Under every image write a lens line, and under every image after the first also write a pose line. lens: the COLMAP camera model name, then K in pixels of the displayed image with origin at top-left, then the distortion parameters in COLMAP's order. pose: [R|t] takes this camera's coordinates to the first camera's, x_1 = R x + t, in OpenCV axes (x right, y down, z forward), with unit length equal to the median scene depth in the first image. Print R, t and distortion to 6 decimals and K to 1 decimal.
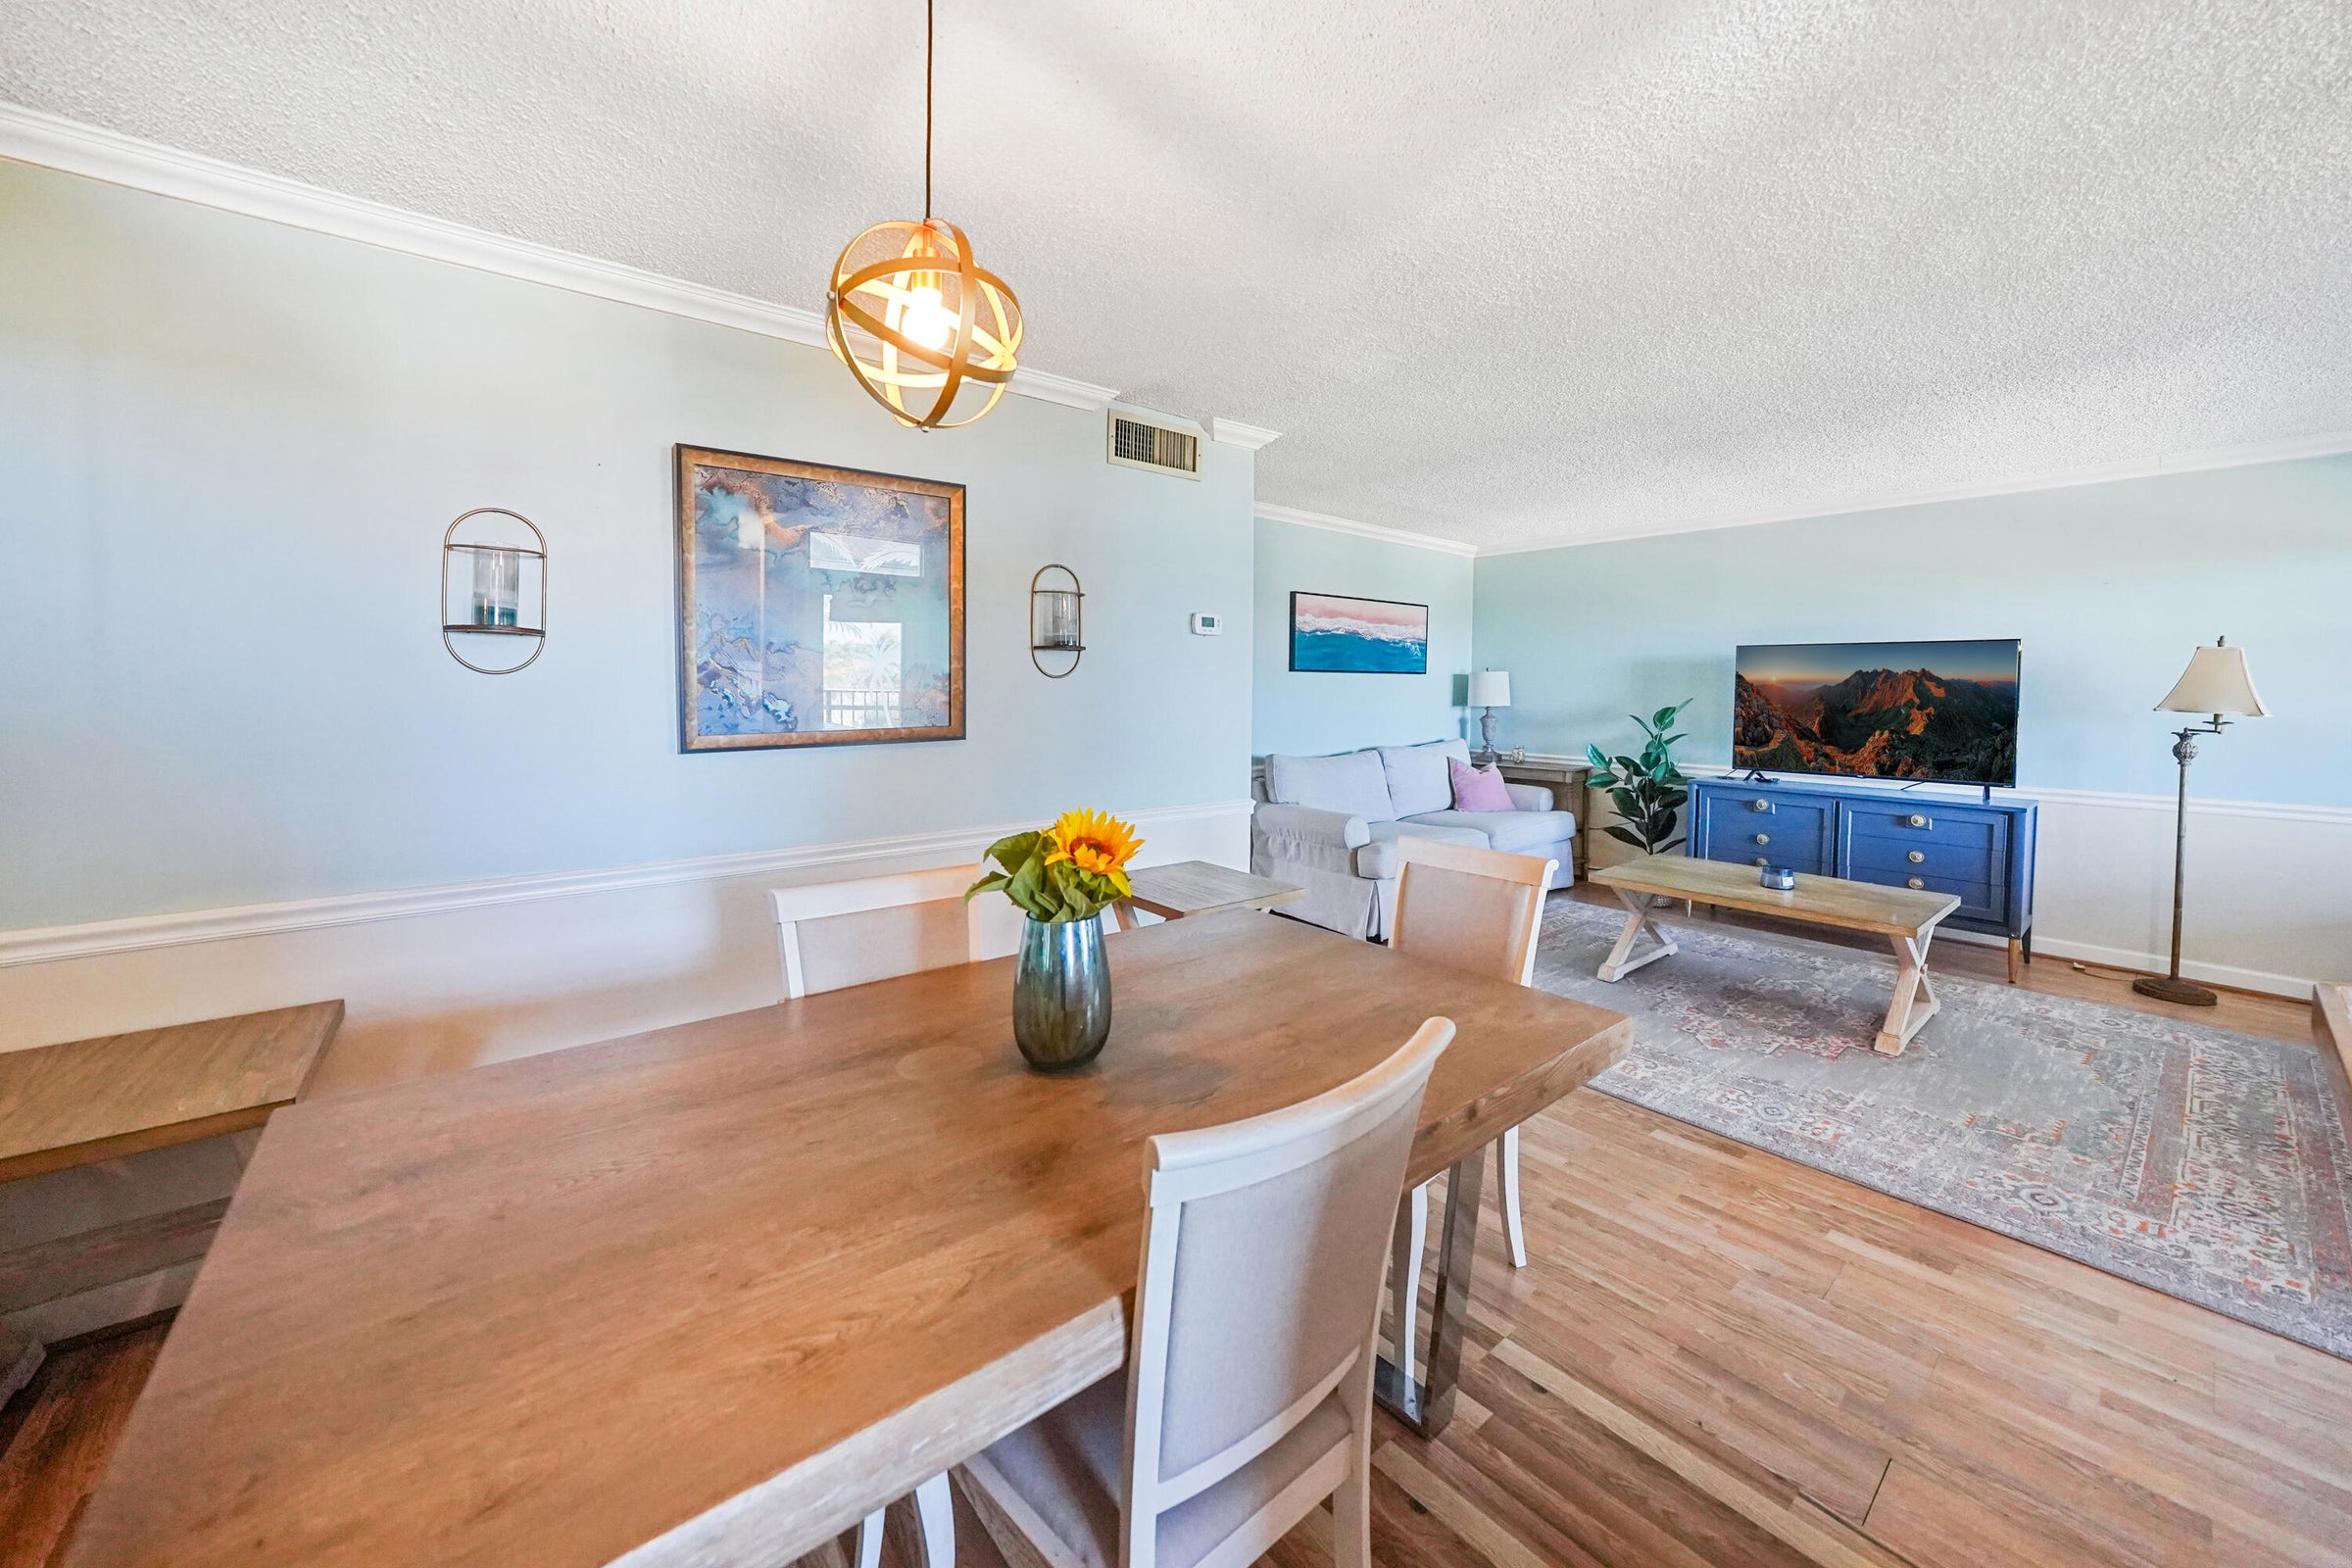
lens RADIAL K [[871.3, 0, 1181.0], [0, 871.3, 770.6], [0, 0, 1]] dist [-0.018107, 0.000059]
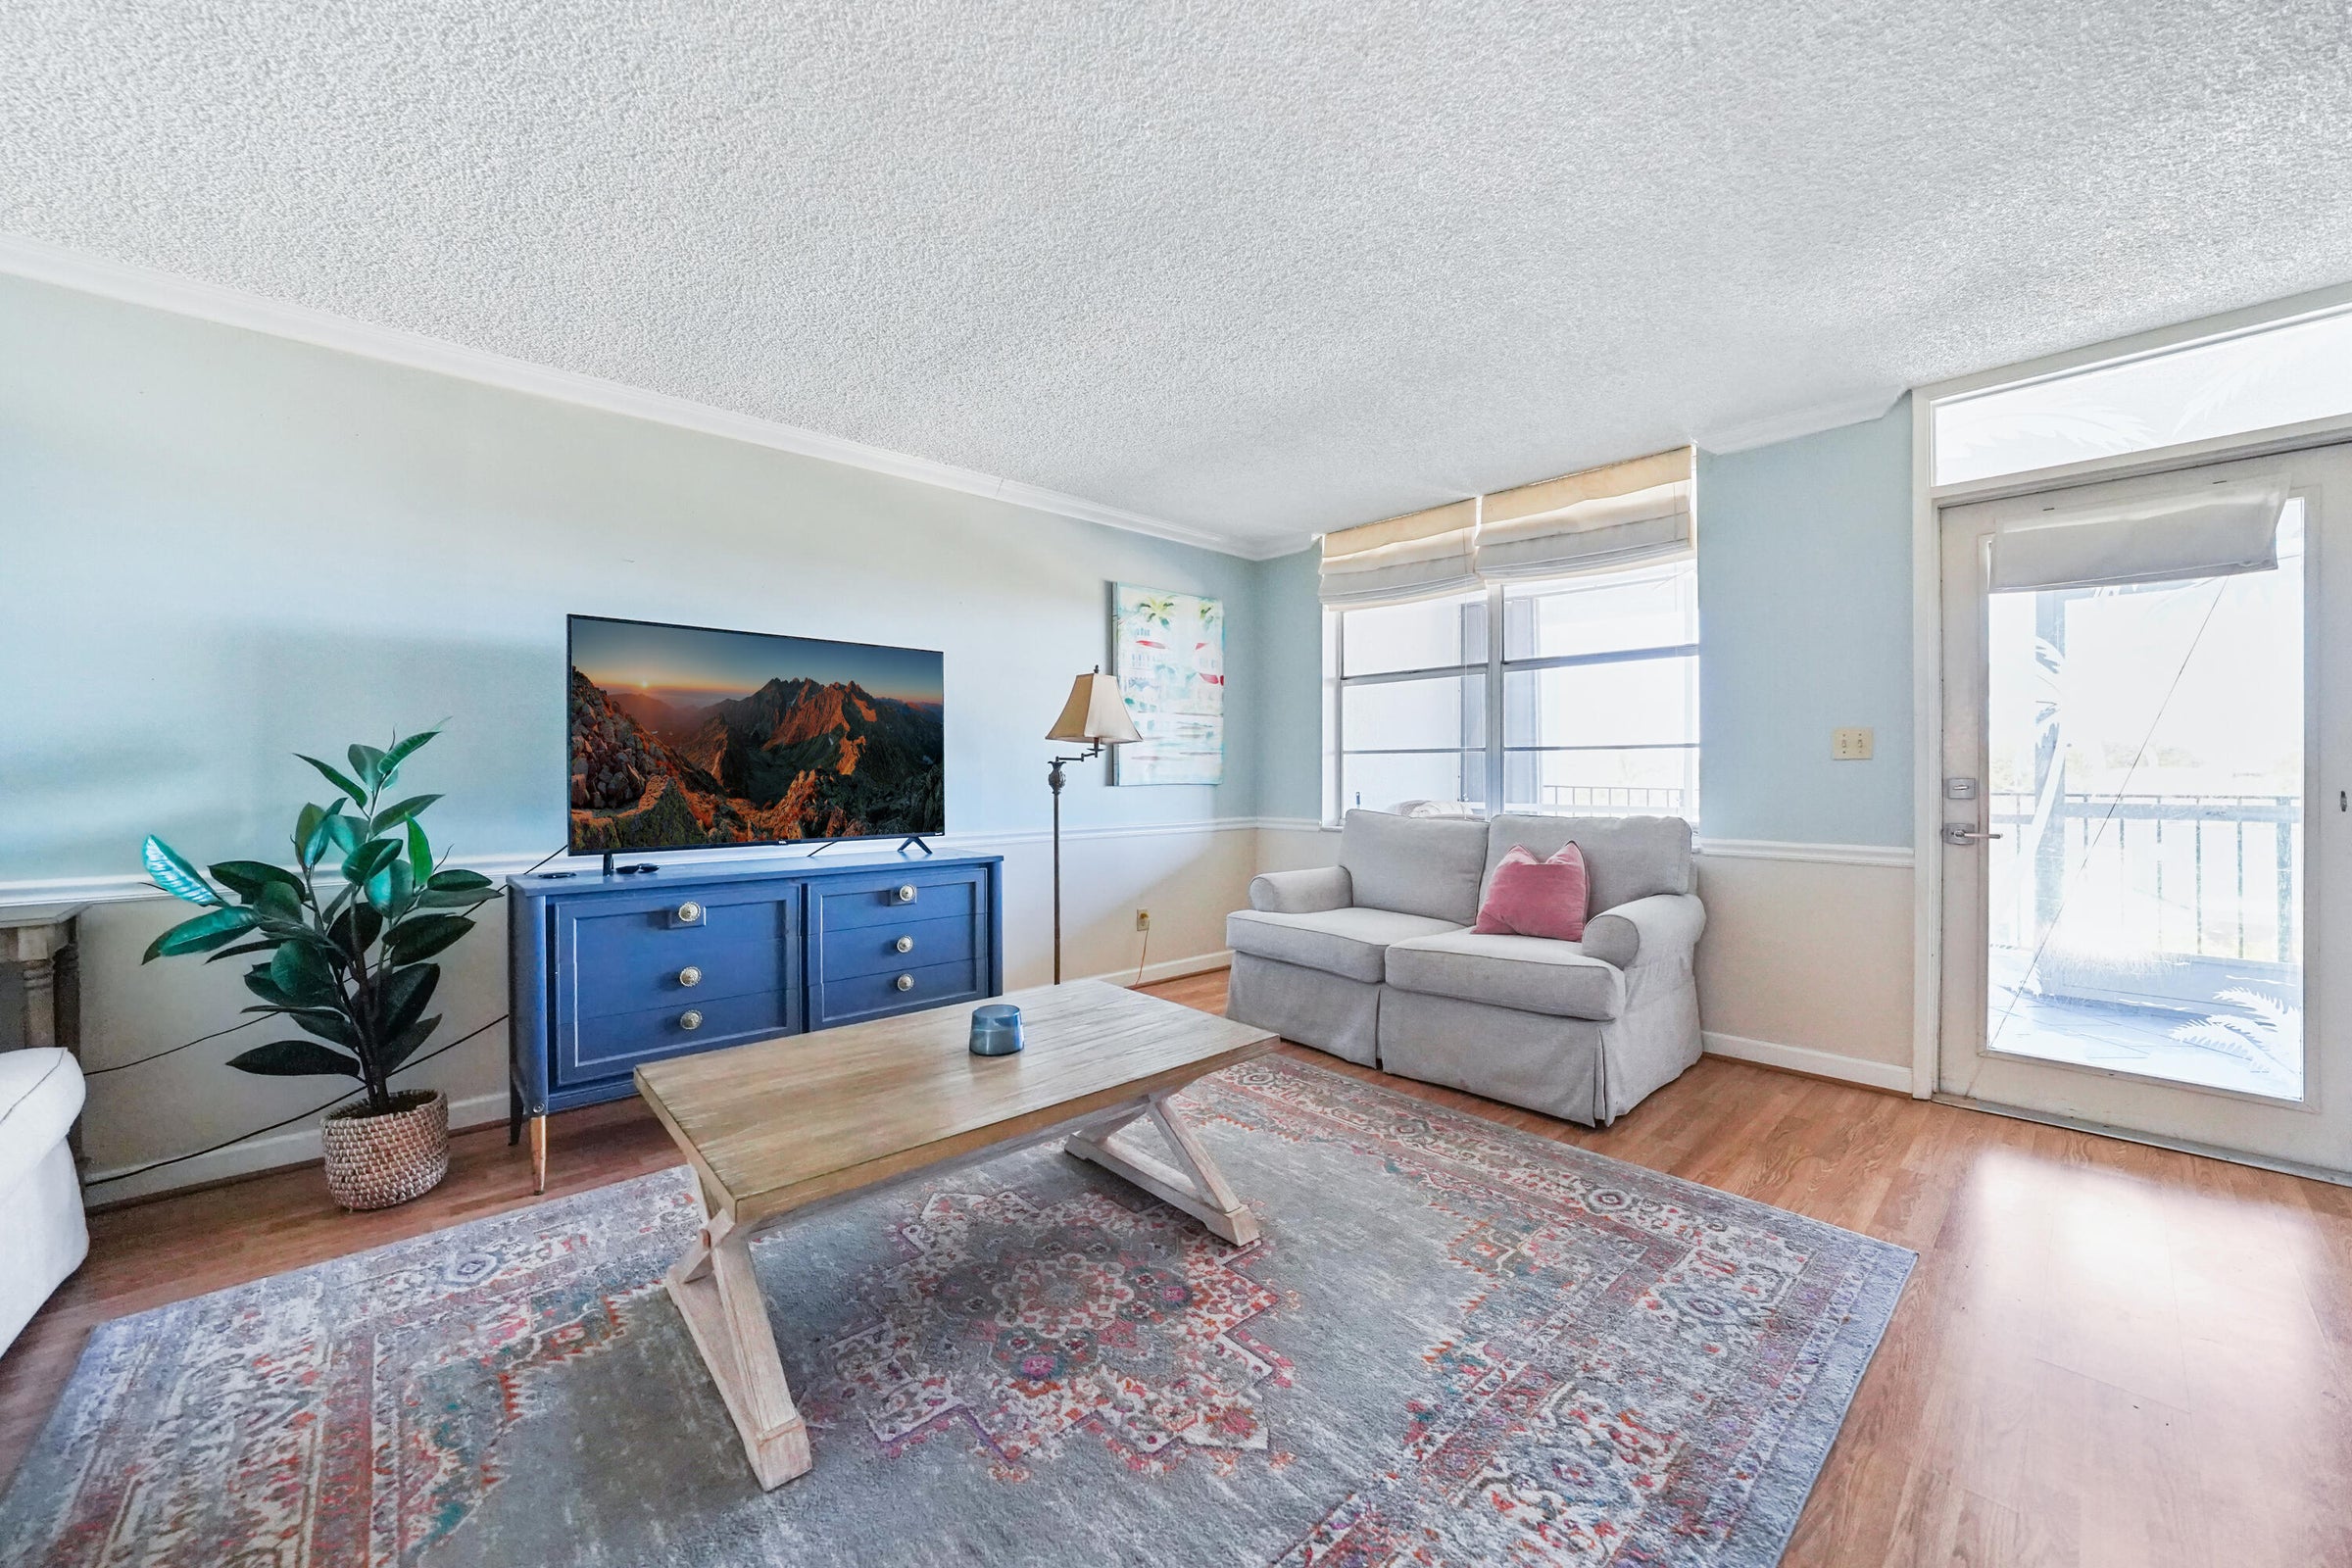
lens RADIAL K [[871.3, 0, 1181.0], [0, 871.3, 770.6], [0, 0, 1]] dist [-0.018107, 0.000059]
pose [[-0.056696, 0.000627, 0.998391, 0.127840], [0.099523, 0.995023, 0.005027, -0.021508], [-0.993419, 0.099648, -0.056476, 0.760752]]
